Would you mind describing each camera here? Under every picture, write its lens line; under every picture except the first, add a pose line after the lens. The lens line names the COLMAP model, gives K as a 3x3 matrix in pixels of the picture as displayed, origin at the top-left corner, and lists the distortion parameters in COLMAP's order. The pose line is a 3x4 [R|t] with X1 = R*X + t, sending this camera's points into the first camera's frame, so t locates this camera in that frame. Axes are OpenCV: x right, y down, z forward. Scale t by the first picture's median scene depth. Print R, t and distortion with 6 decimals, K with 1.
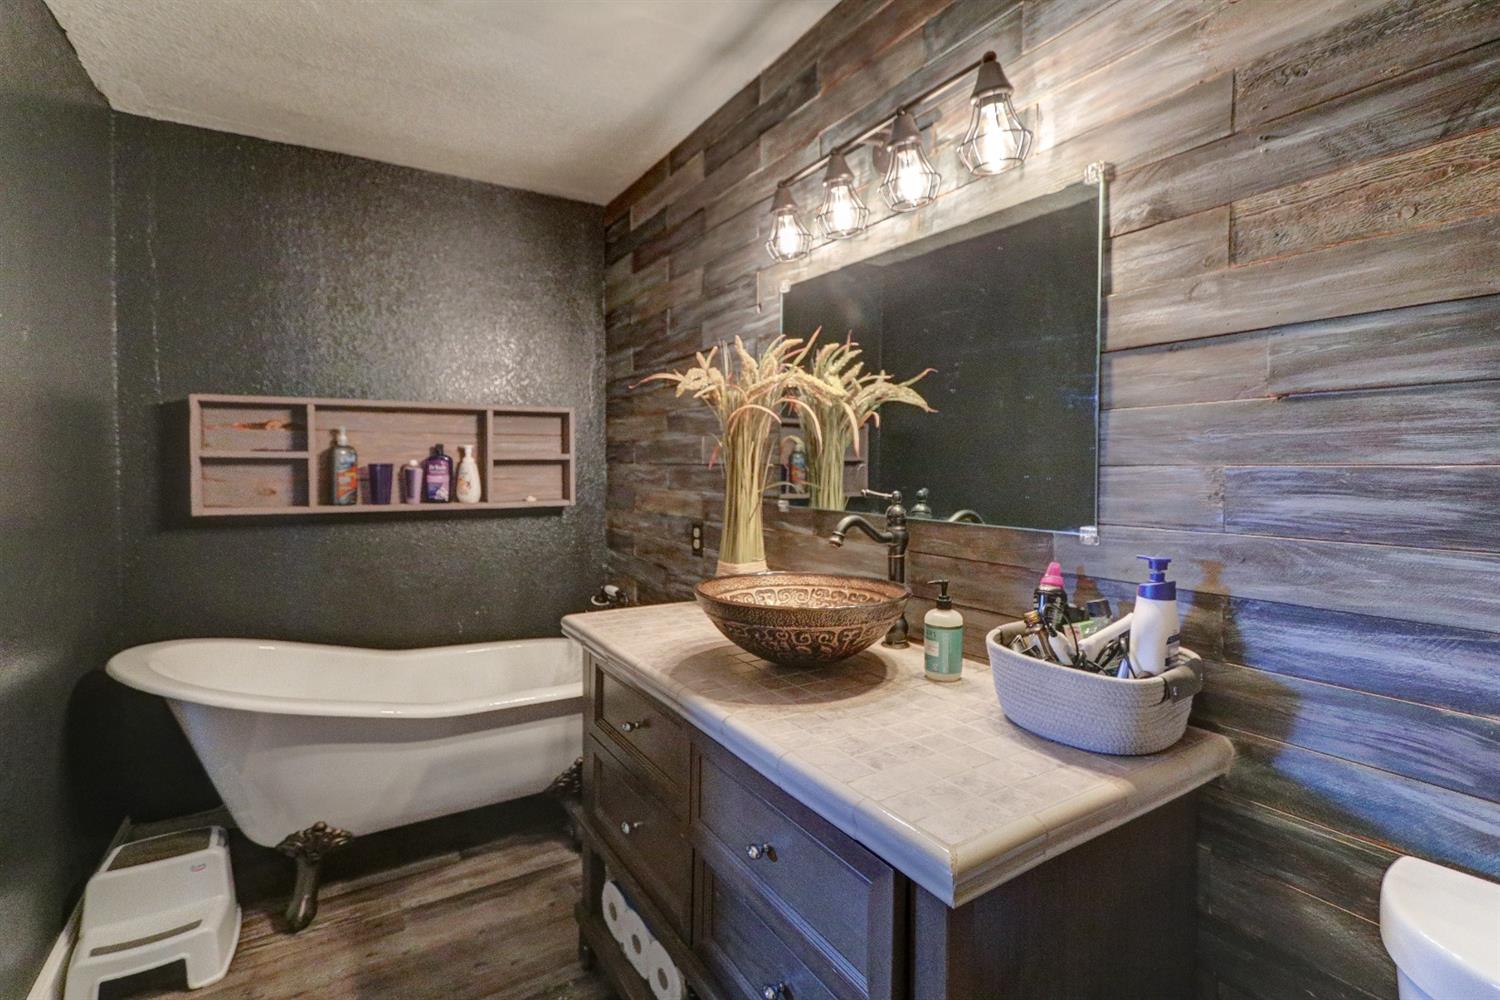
lens RADIAL K [[713.1, 0, 747.4], [0, 713.1, 482.7], [0, 0, 1]] dist [0.002322, 0.000620]
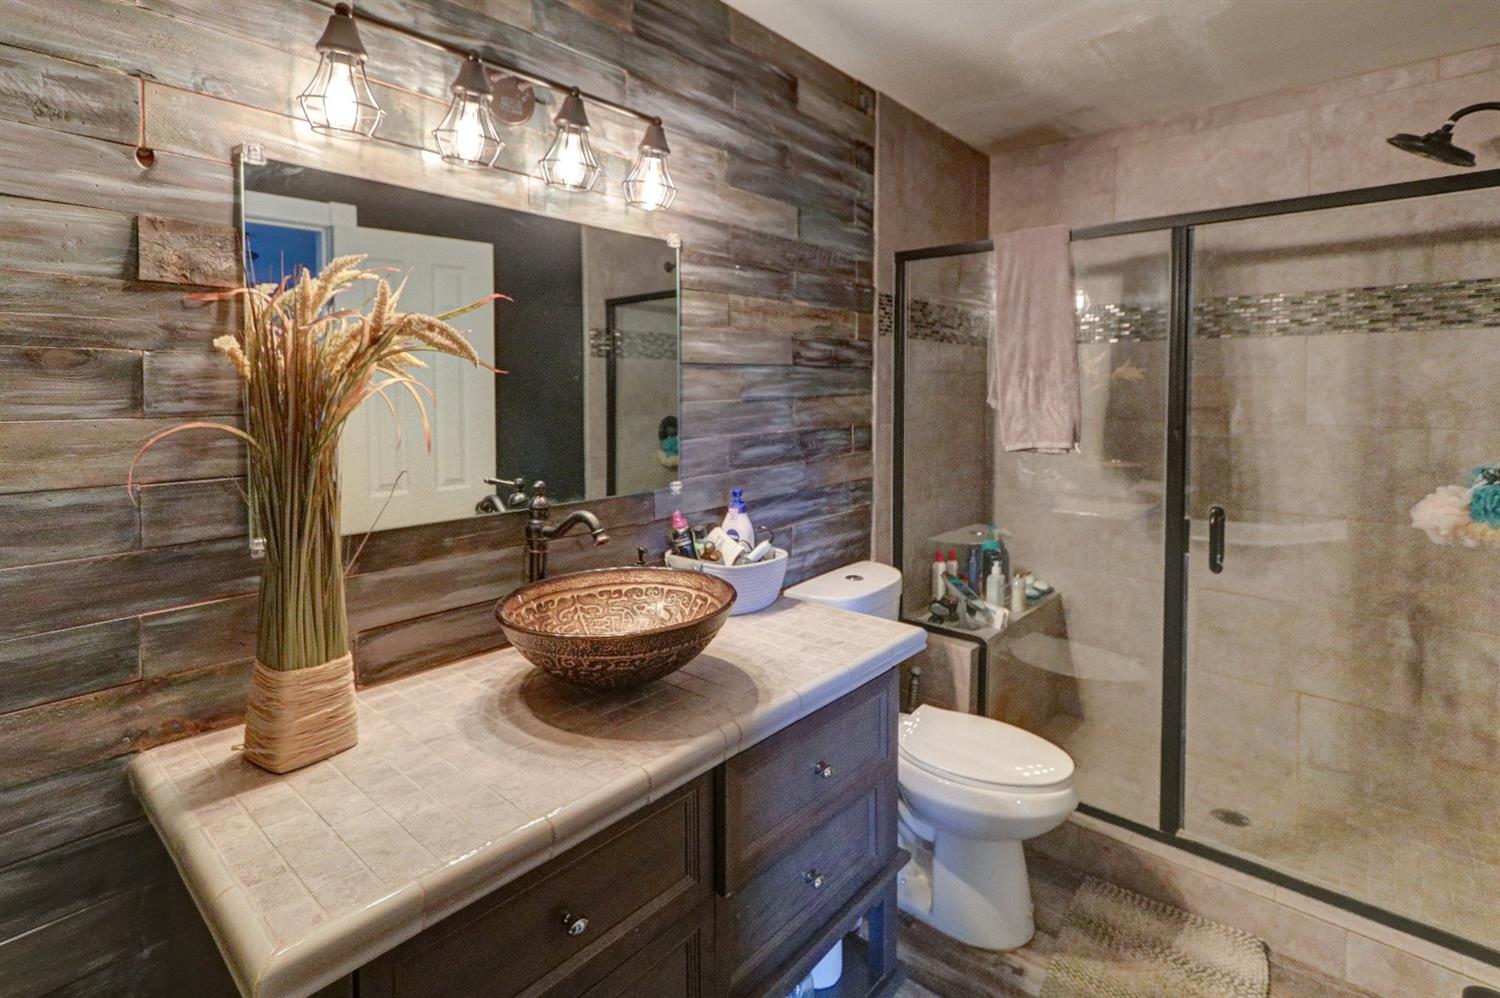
lens RADIAL K [[721.2, 0, 752.8], [0, 721.2, 432.8], [0, 0, 1]] dist [-0.001084, -0.000135]
pose [[-0.304928, -0.046959, 0.951217, -1.006293], [0.041346, 0.997189, 0.062483, -0.129593], [-0.951477, 0.058382, -0.302130, 1.342825]]
